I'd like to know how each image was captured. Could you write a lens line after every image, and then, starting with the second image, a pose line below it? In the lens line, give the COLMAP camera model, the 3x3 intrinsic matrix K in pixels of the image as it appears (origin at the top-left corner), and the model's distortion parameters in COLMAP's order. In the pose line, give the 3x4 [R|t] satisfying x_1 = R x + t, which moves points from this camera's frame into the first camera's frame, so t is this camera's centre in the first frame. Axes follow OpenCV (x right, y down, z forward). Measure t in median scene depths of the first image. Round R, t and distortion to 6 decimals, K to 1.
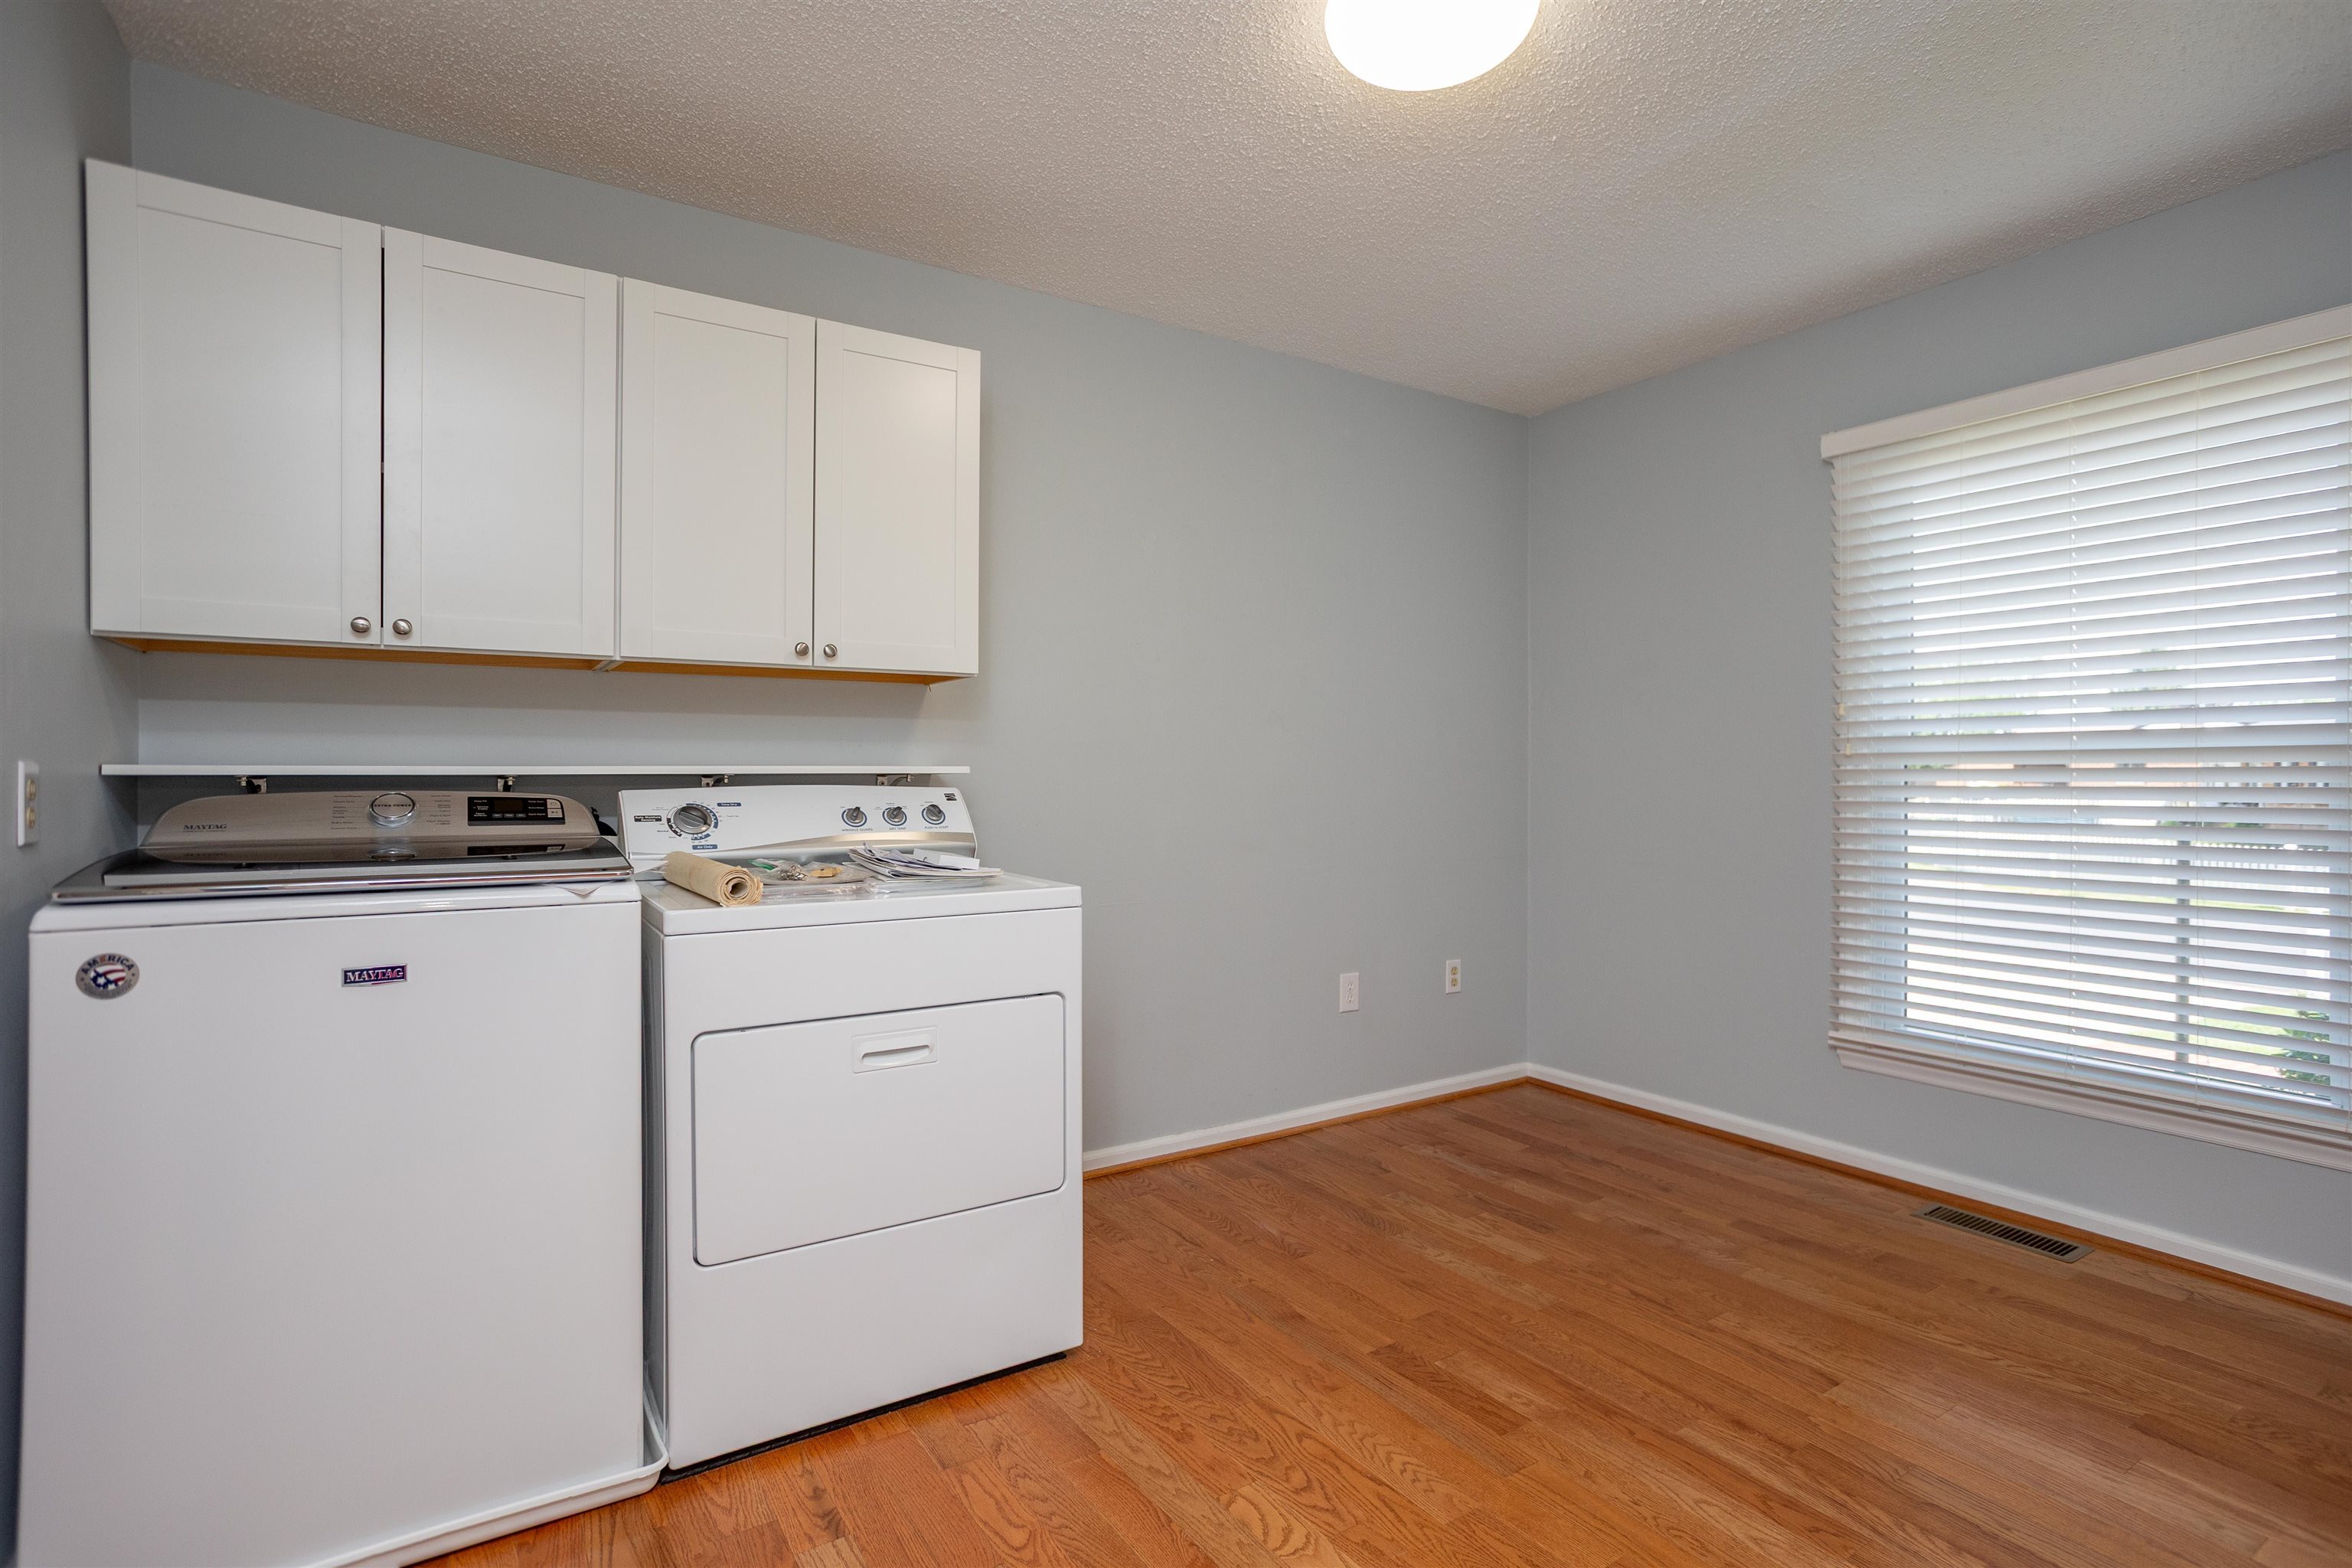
lens RADIAL K [[1115.5, 0, 1187.1], [0, 1115.5, 794.4], [0, 0, 1]] dist [-0.047120, 0.031161]
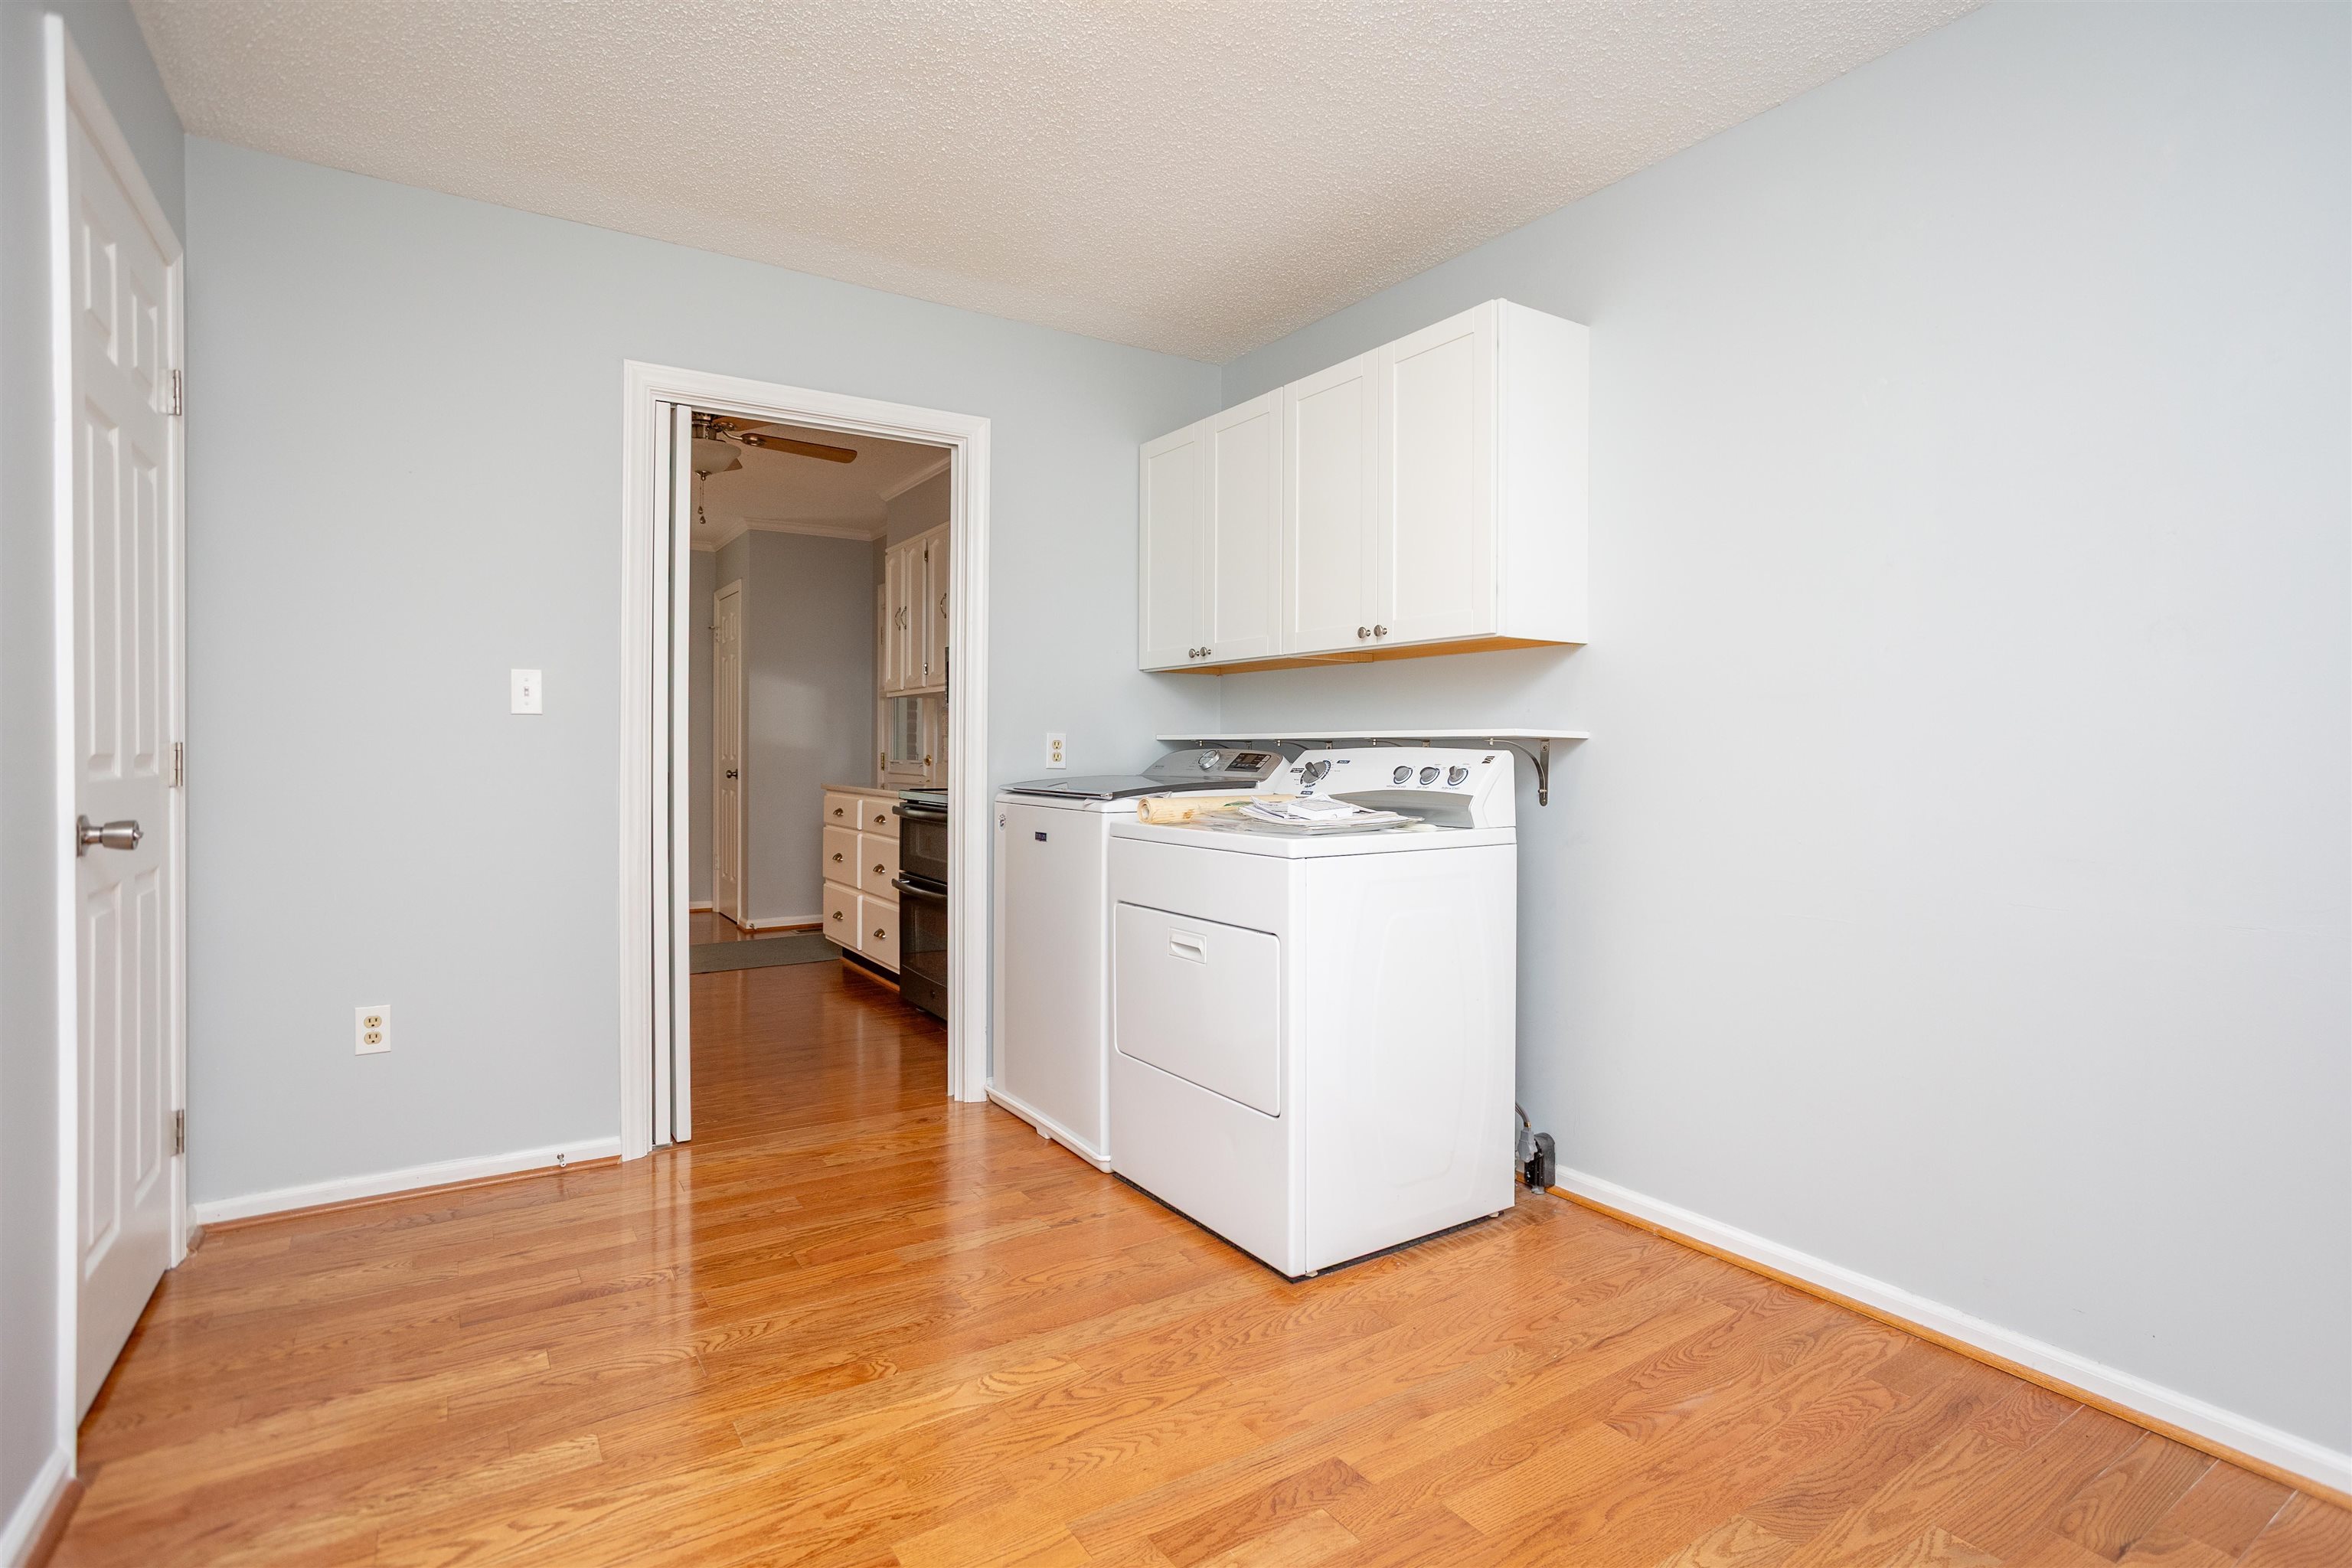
lens RADIAL K [[1142.6, 0, 1204.1], [0, 1142.6, 777.9], [0, 0, 1]] dist [-0.046993, 0.030196]
pose [[0.027400, 0.029106, -0.999201, 0.862432], [-0.017420, 0.999438, 0.028635, -0.005915], [0.999473, 0.016621, 0.027892, 0.783388]]
